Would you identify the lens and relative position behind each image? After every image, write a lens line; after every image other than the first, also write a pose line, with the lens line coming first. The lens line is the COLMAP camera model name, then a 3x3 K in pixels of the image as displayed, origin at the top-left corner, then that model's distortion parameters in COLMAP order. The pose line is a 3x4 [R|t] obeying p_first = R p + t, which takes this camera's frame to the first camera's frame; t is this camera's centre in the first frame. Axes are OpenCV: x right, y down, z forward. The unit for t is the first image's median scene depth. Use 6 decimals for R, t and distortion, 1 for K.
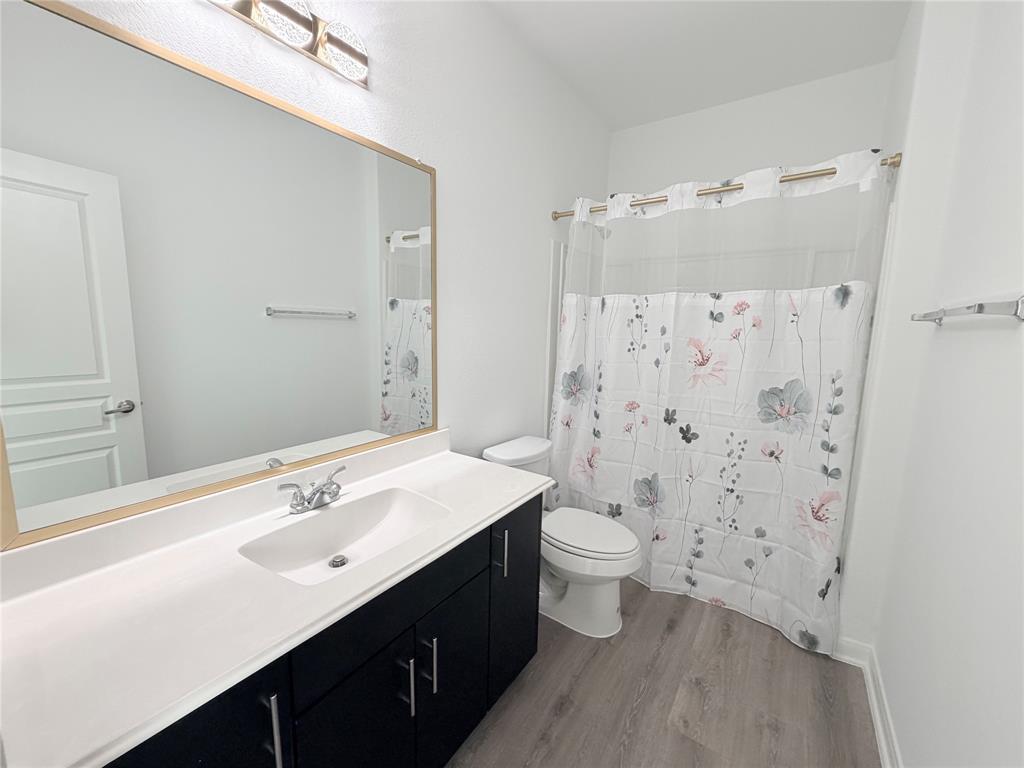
lens RADIAL K [[408.4, 0, 508.9], [0, 408.4, 383.8], [0, 0, 1]] dist [-0.000803, 0.000099]
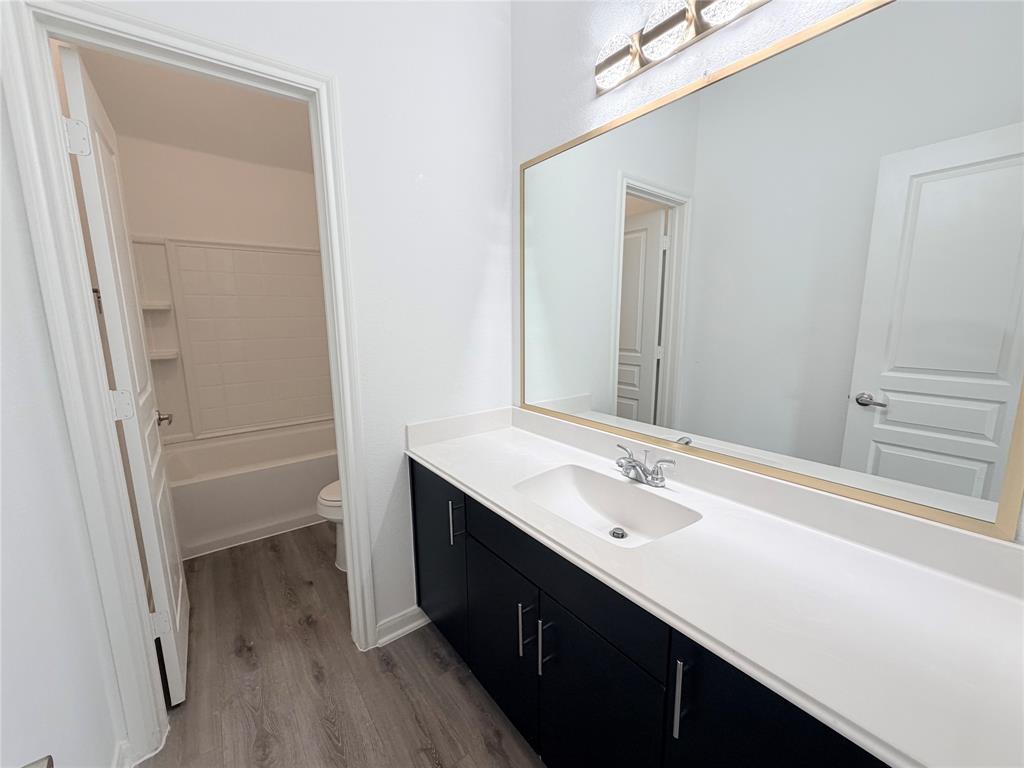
lens RADIAL K [[408.4, 0, 508.9], [0, 408.4, 383.8], [0, 0, 1]] dist [-0.000803, 0.000099]
pose [[-0.312482, 0.143608, -0.939006, 0.602676], [-0.126388, 0.973433, 0.190932, -0.103615], [0.941478, 0.178342, -0.286030, 0.962550]]
